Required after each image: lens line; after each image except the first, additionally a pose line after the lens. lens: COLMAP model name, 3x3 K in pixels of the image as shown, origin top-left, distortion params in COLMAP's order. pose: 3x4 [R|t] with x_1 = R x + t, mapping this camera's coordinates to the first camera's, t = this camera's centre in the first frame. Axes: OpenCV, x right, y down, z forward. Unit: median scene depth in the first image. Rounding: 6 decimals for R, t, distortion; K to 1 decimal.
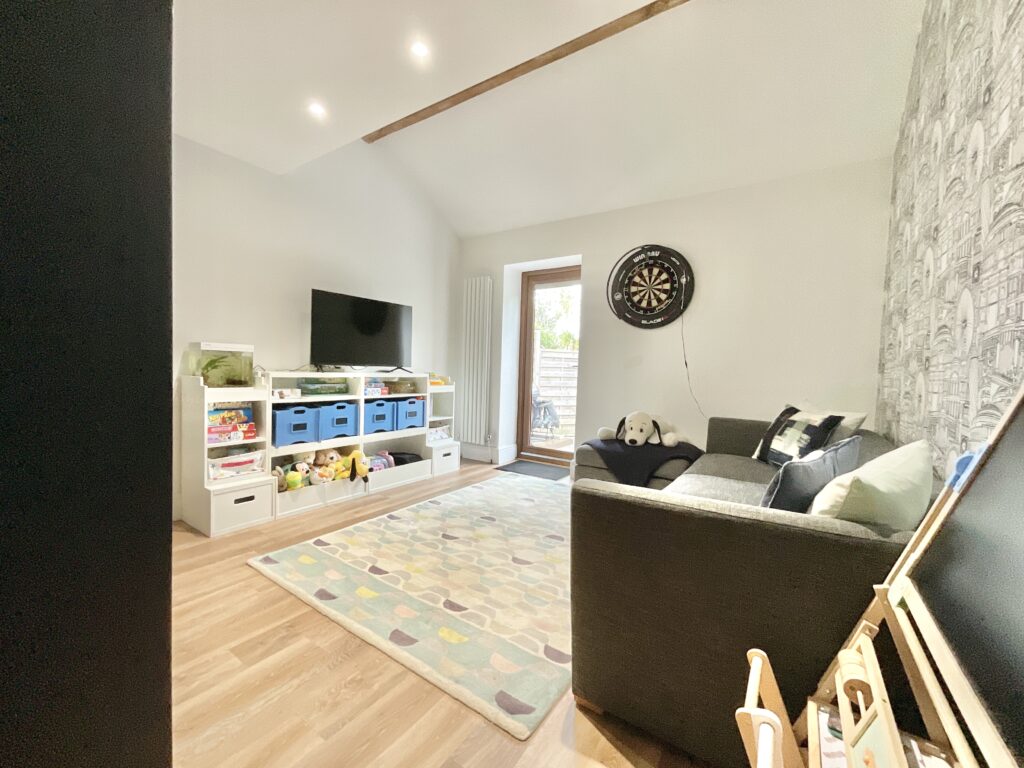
lens RADIAL K [[416.7, 0, 512.0], [0, 416.7, 384.0], [0, 0, 1]] dist [0.014900, -0.000165]
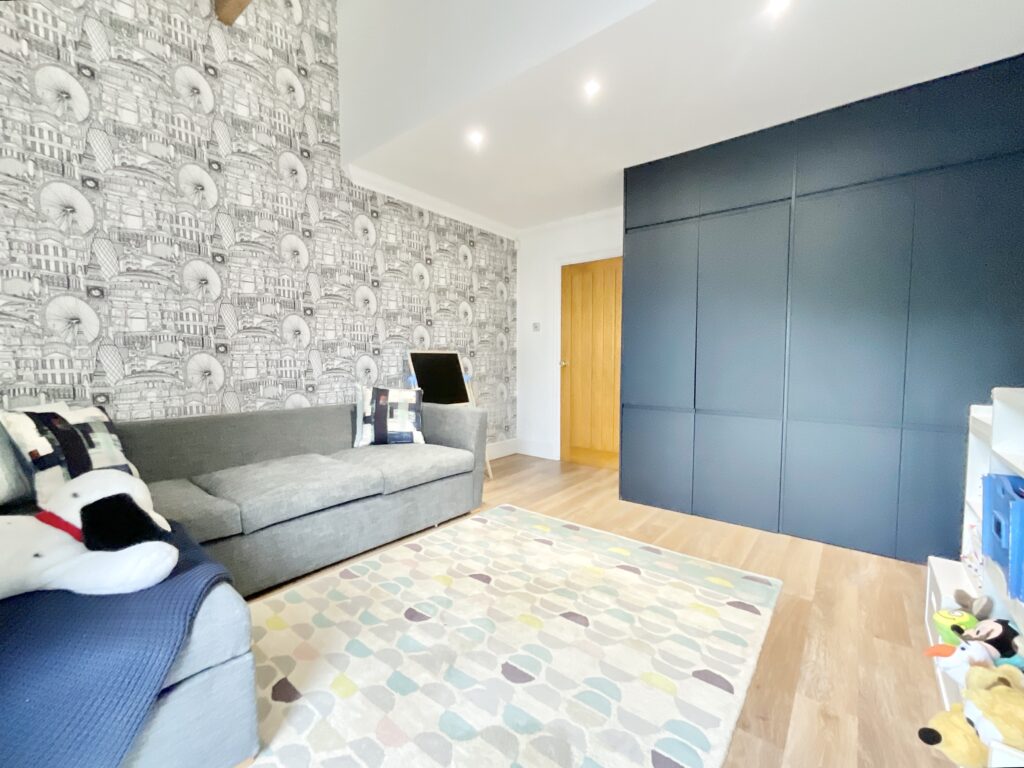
lens RADIAL K [[416.7, 0, 512.0], [0, 416.7, 384.0], [0, 0, 1]] dist [0.014900, -0.000165]
pose [[-0.996506, -0.035893, 0.075422, -0.085165], [-0.028546, 0.994941, 0.096318, -0.066972], [-0.078497, 0.093828, -0.992489, 1.637107]]
